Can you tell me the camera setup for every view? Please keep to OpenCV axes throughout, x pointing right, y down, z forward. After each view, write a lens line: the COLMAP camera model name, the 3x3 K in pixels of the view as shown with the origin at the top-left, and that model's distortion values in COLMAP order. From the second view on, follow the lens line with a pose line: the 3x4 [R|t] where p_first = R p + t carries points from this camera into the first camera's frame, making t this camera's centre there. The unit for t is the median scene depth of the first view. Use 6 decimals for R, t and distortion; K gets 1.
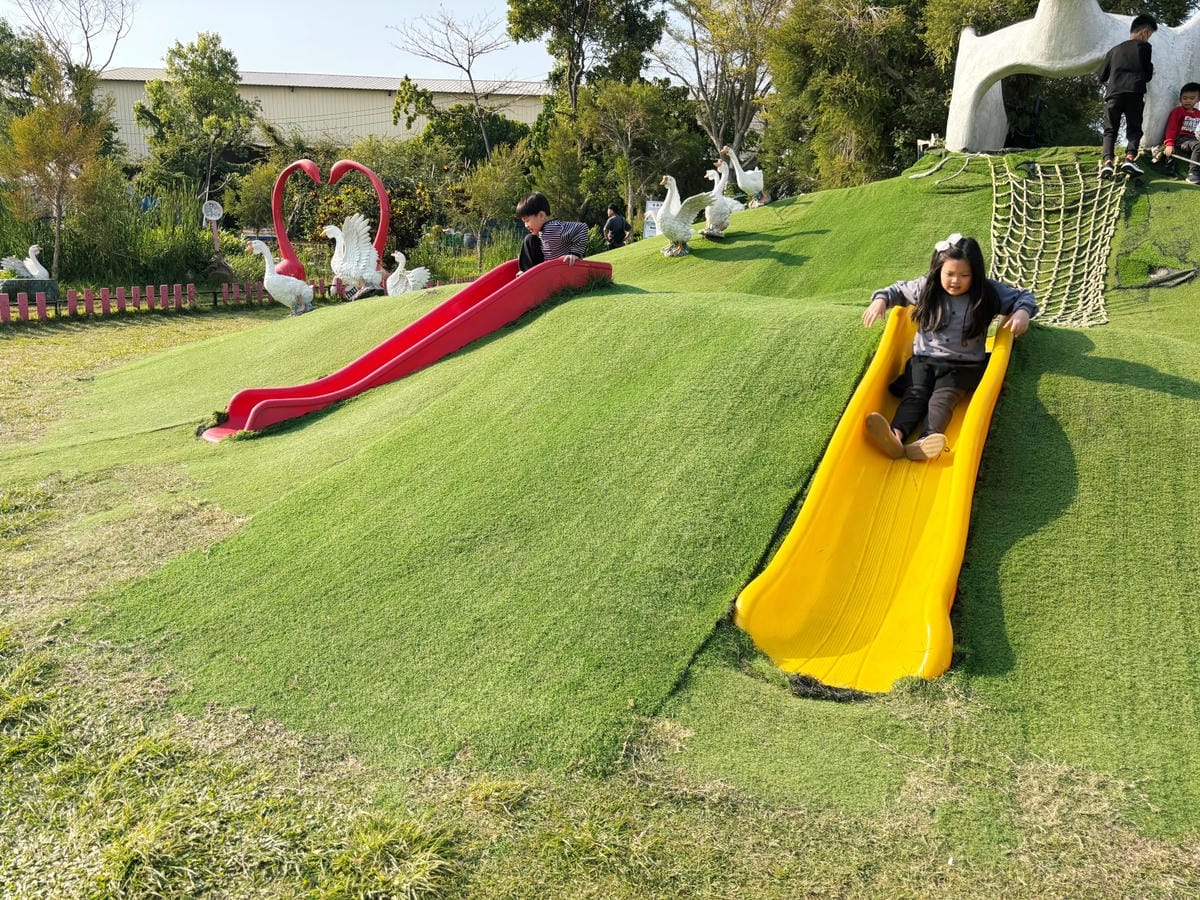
lens RADIAL K [[904.7, 0, 600.5], [0, 904.7, 453.6], [0, 0, 1]] dist [0.047416, -0.041085]
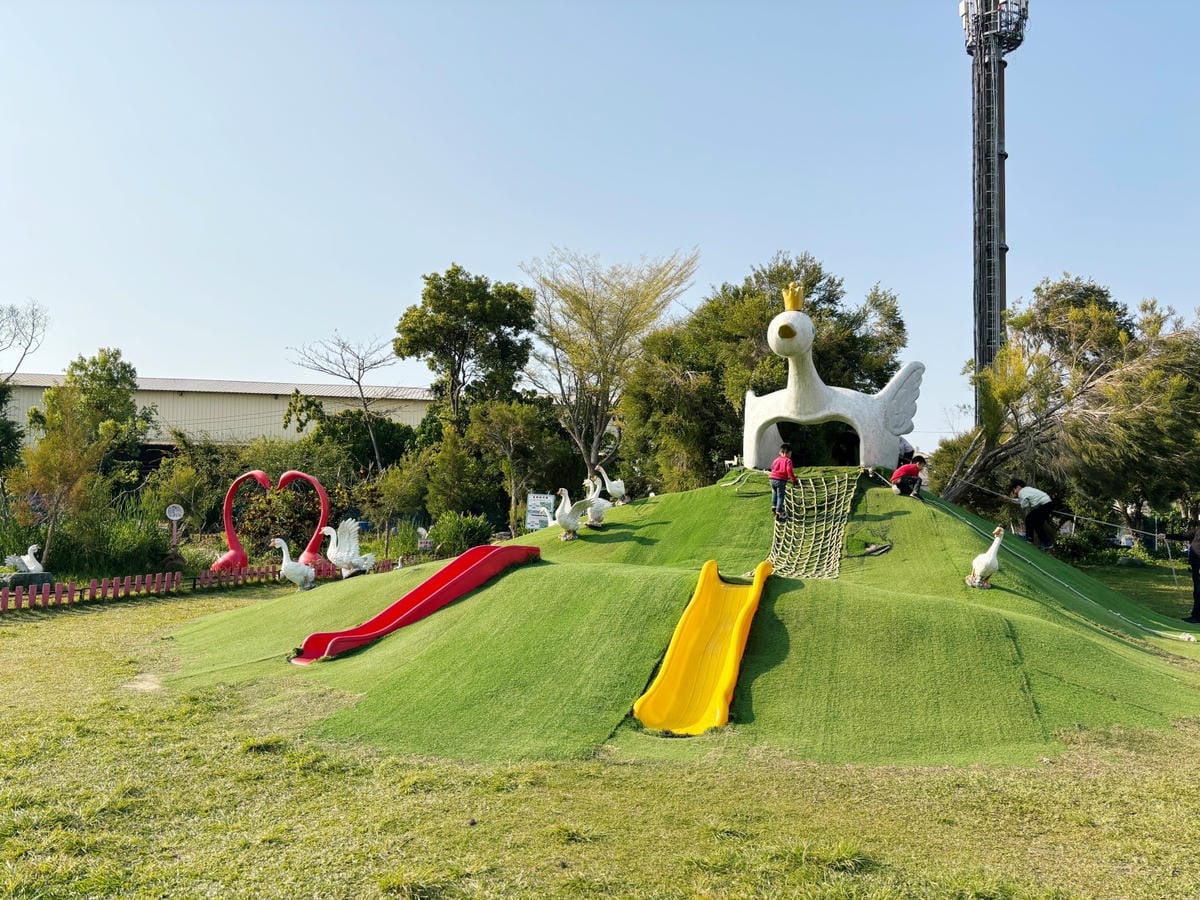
lens RADIAL K [[904.7, 0, 600.5], [0, 904.7, 453.6], [0, 0, 1]] dist [0.047416, -0.041085]
pose [[0.988436, -0.008399, 0.151408, -0.069084], [0.053323, 0.953951, -0.295185, 0.063419], [-0.141956, 0.299845, 0.943367, -0.332634]]
